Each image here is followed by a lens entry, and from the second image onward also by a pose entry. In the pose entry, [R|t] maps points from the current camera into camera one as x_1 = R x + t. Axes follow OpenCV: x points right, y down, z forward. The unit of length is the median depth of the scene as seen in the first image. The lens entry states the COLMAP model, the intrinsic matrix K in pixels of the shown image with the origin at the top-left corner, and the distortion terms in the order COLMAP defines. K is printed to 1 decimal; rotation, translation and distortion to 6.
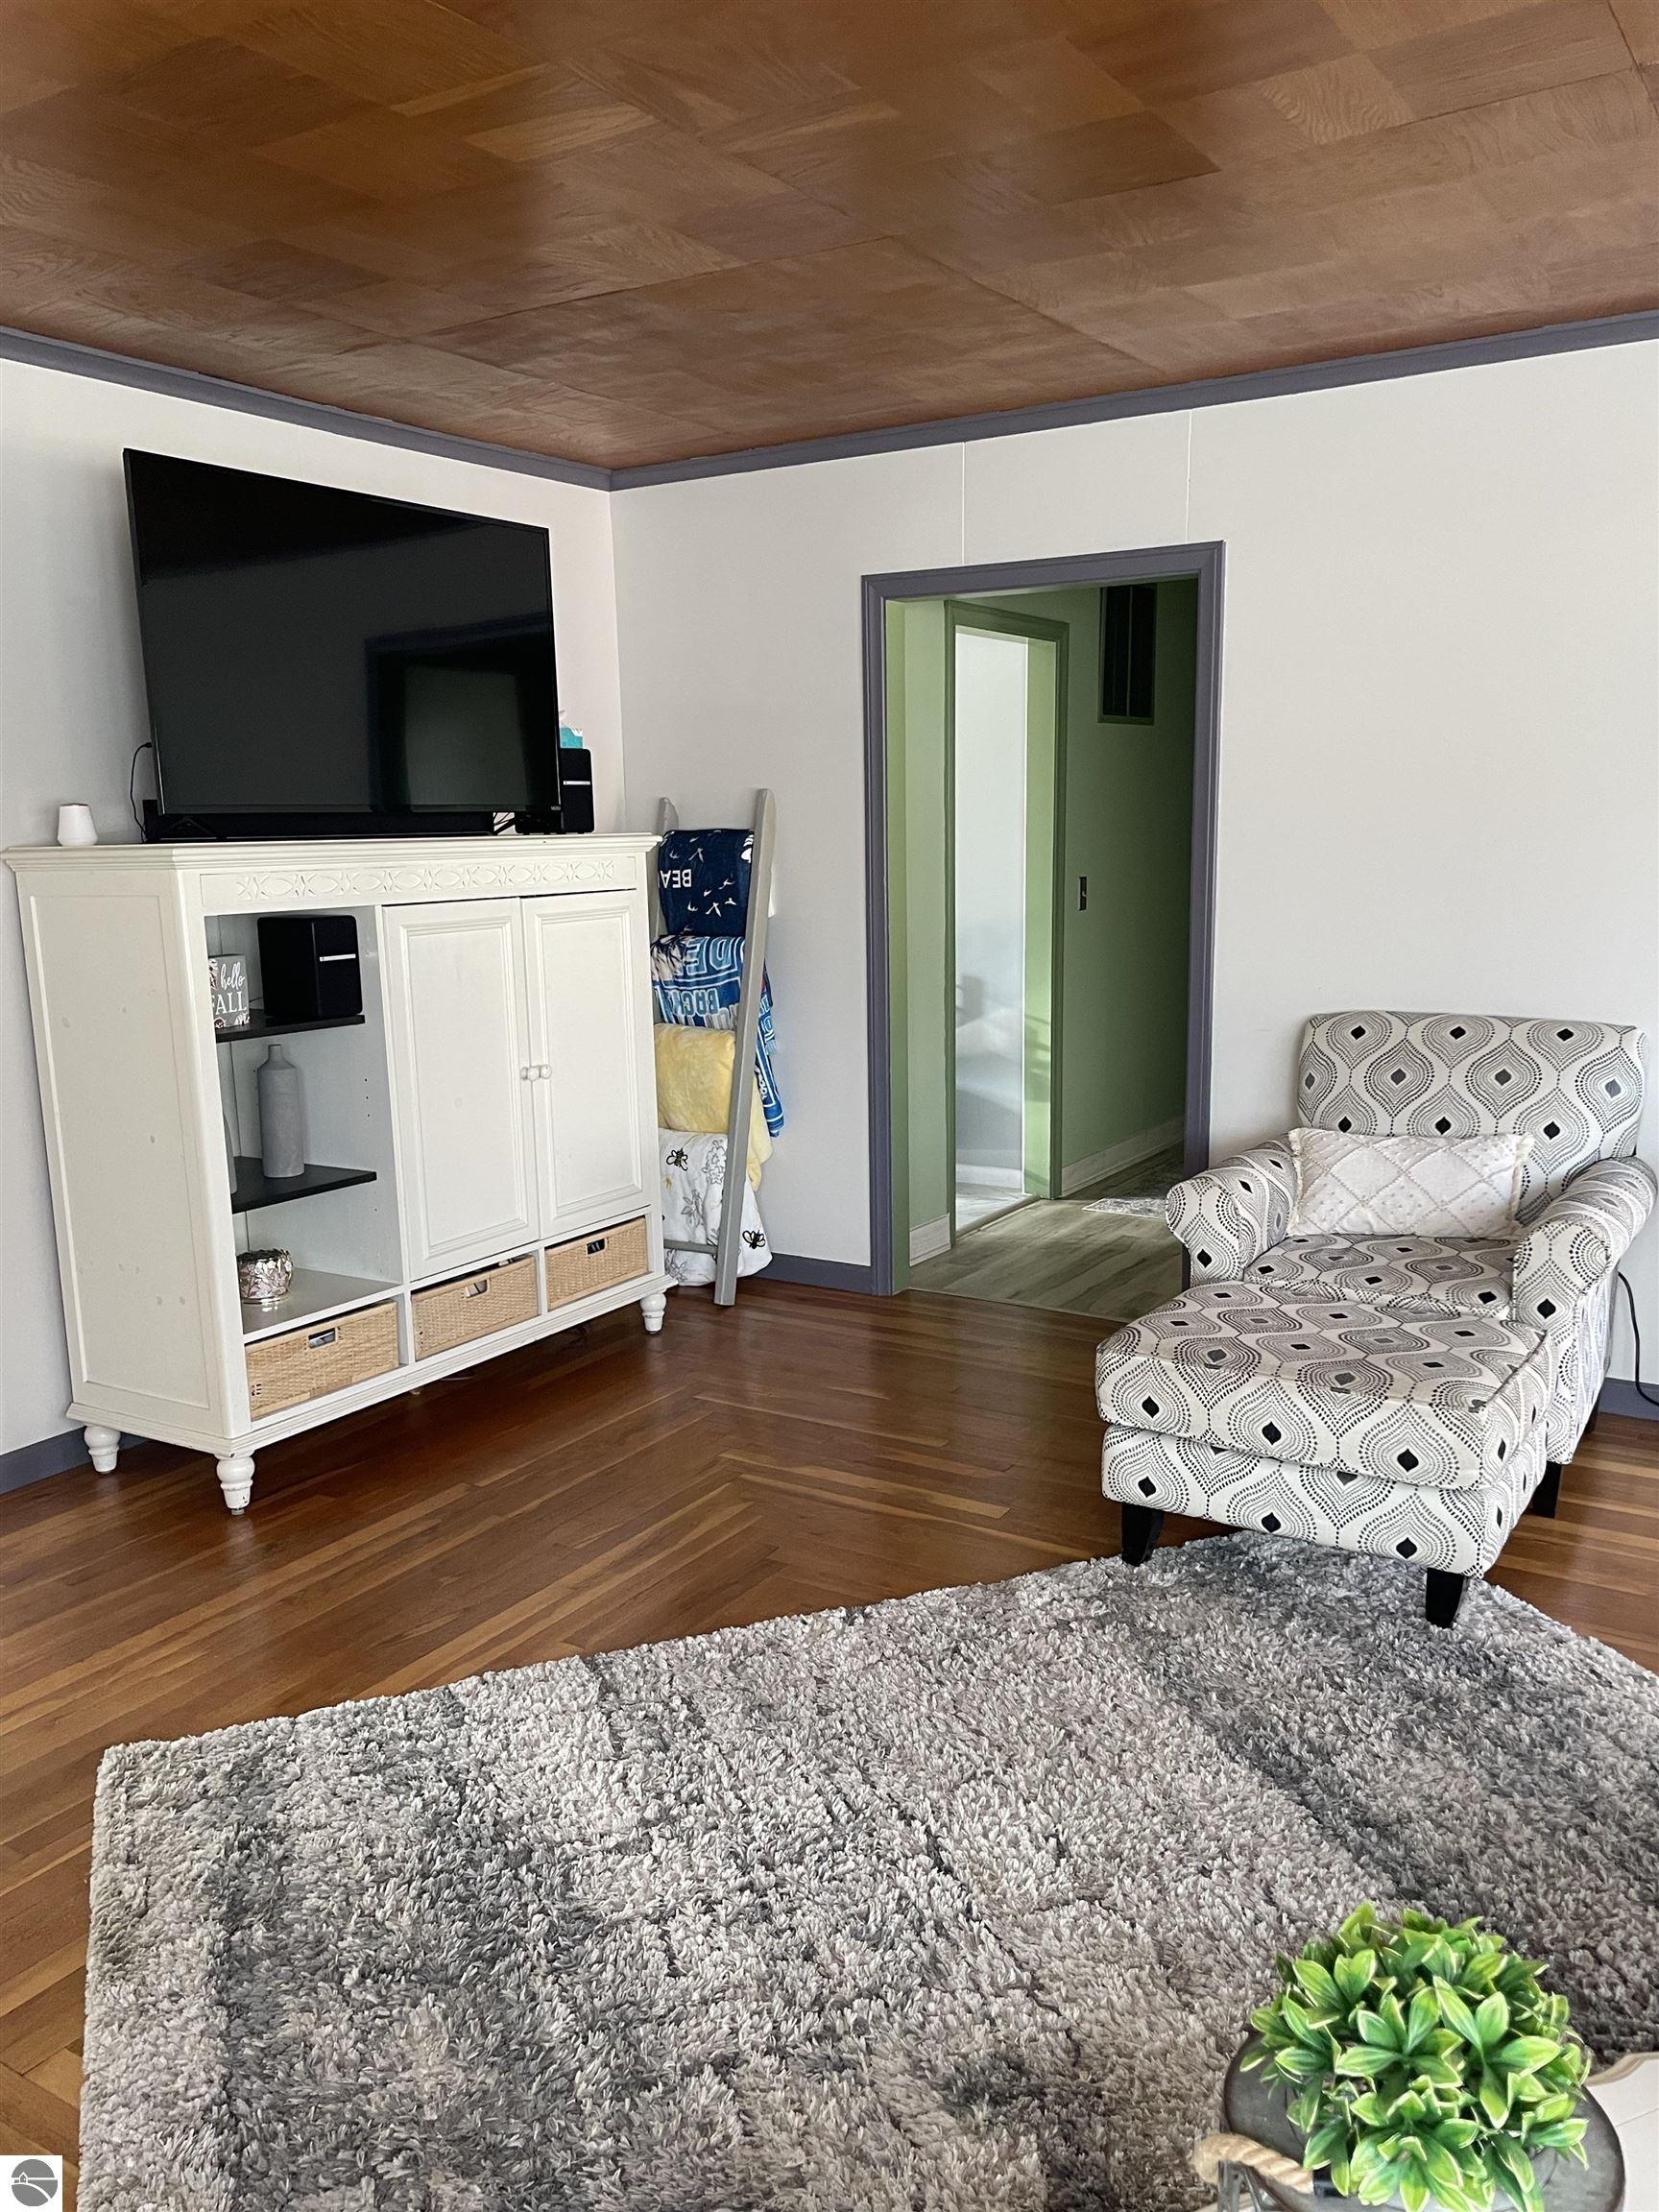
lens RADIAL K [[1736.8, 0, 834.6], [0, 1736.8, 1123.0], [0, 0, 1]] dist [0.000990, -0.013210]
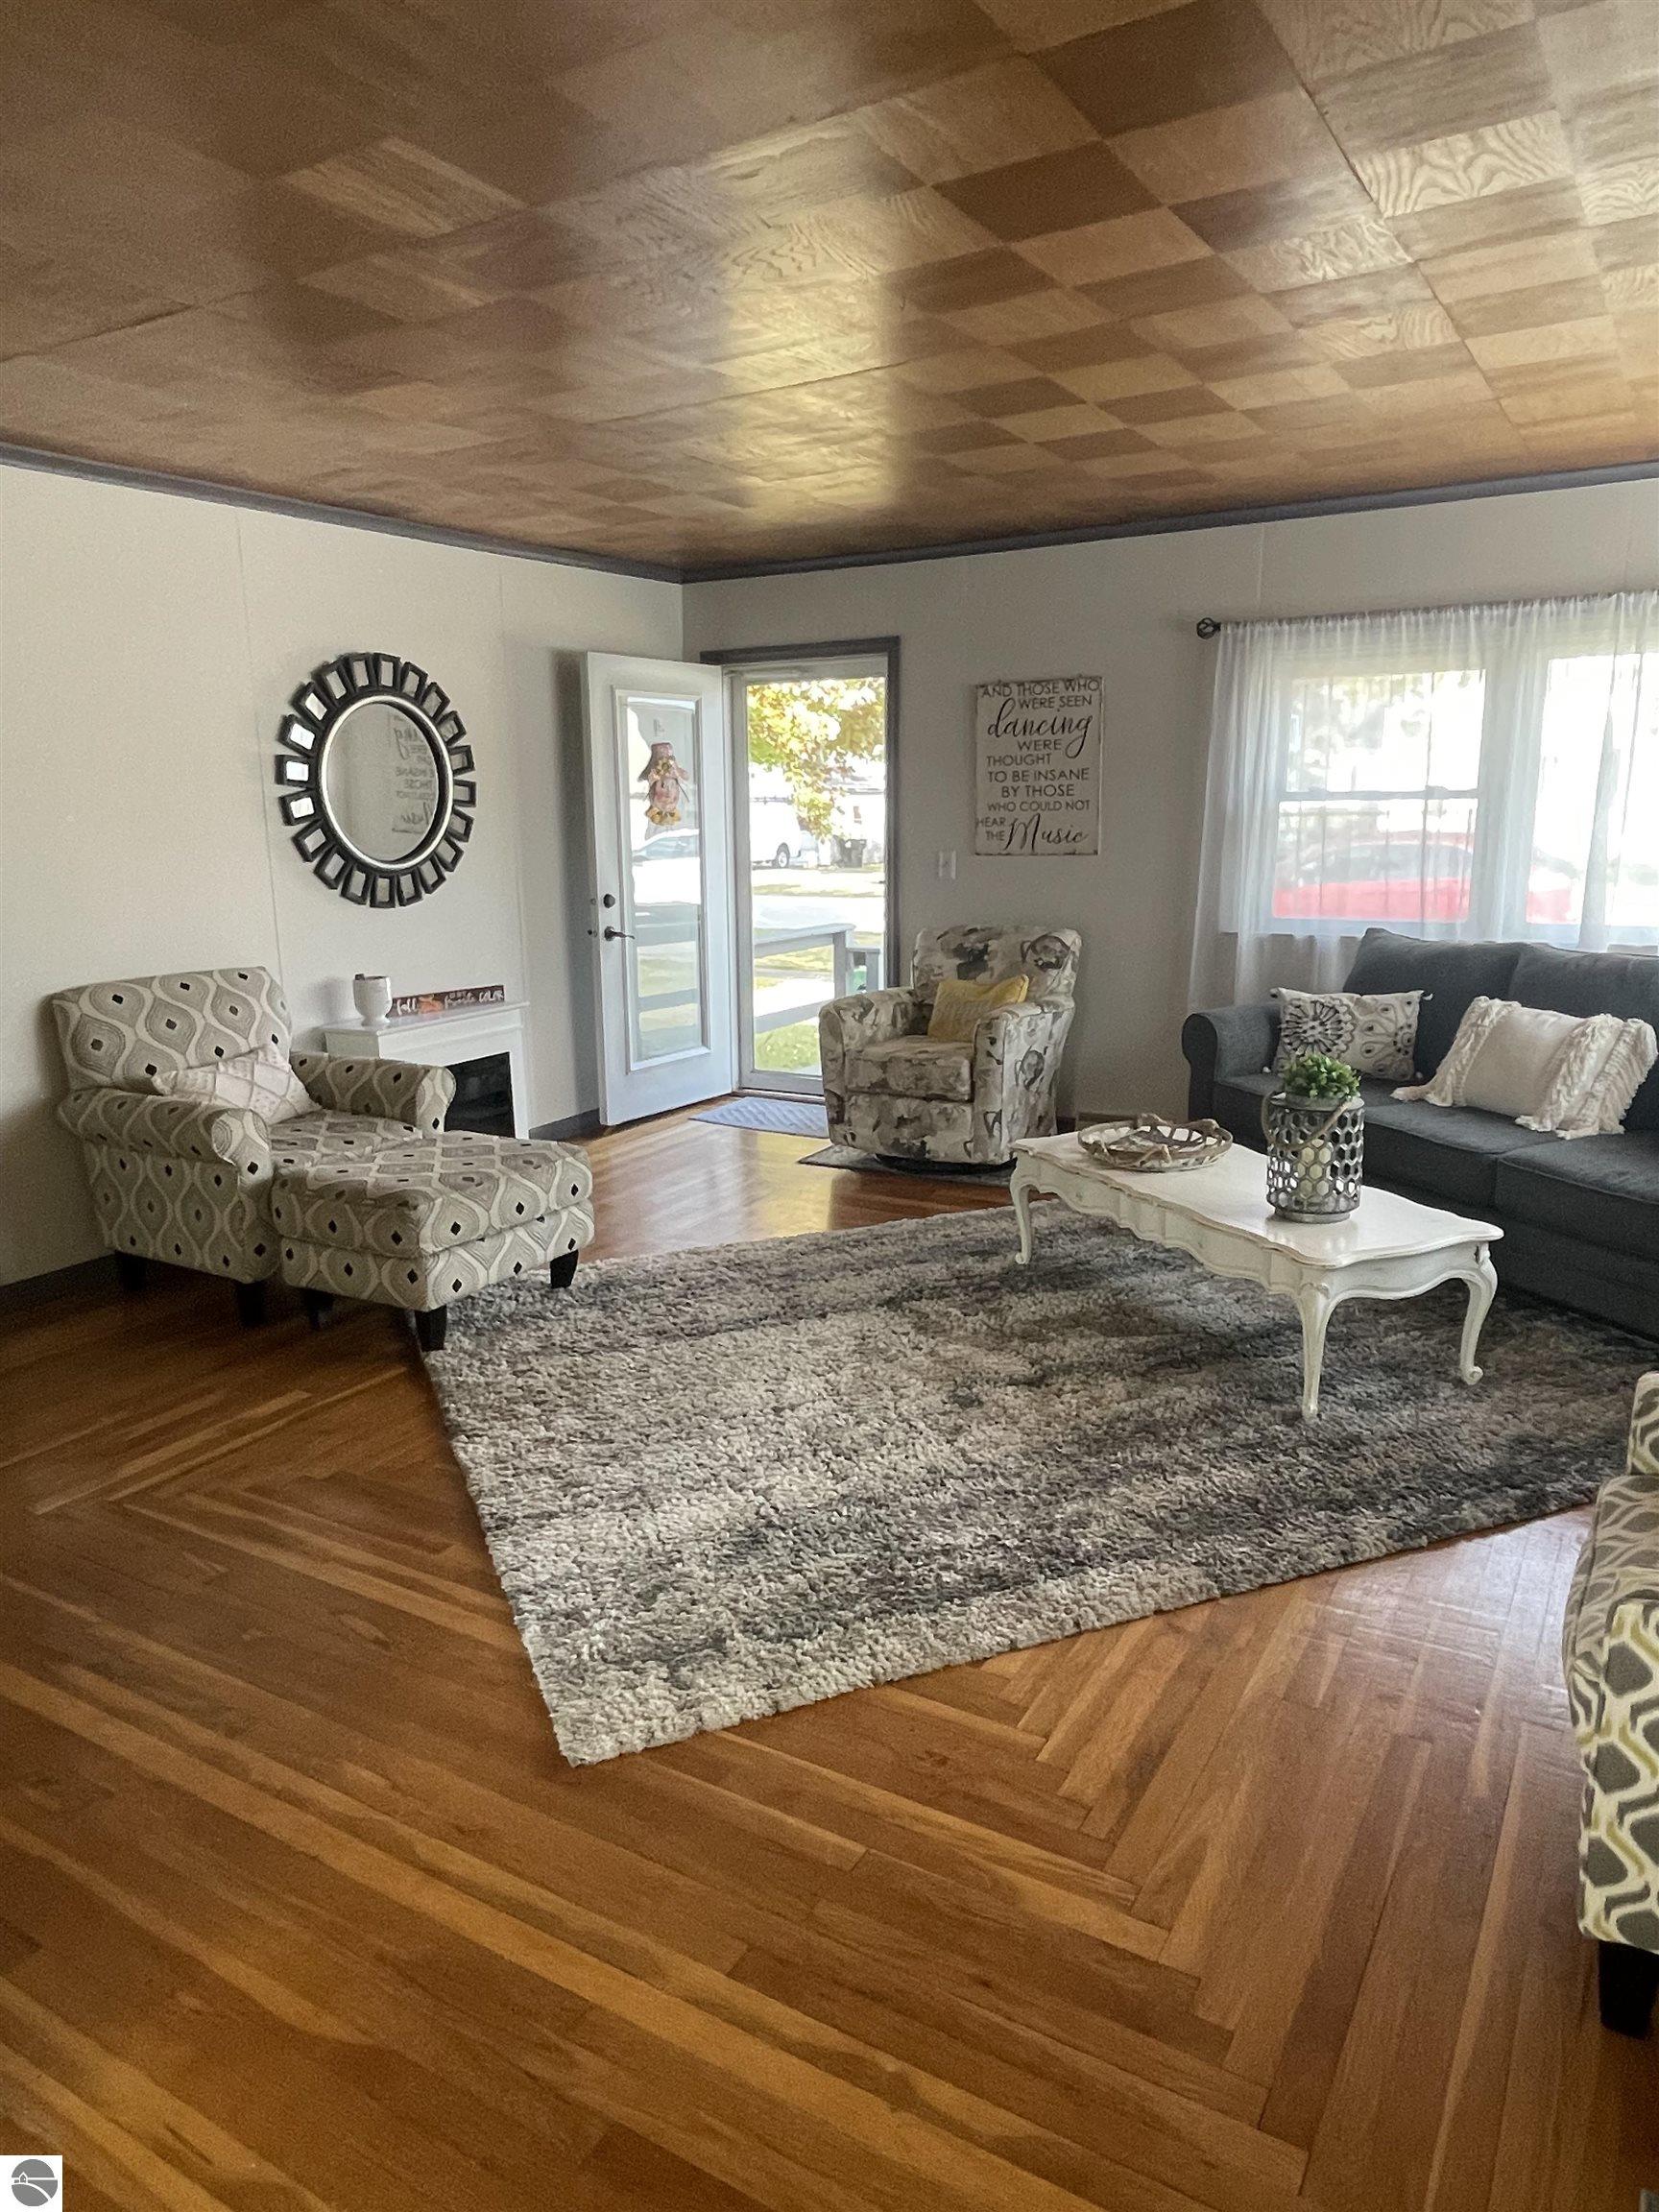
lens RADIAL K [[1434.6, 0, 833.2], [0, 1434.6, 1099.8], [0, 0, 1]] dist [-0.004297, -0.000918]
pose [[-0.026652, -0.192767, 0.980882, -0.870158], [0.194090, 0.961560, 0.194244, -0.098112], [-0.980622, 0.195557, 0.011786, 0.586709]]
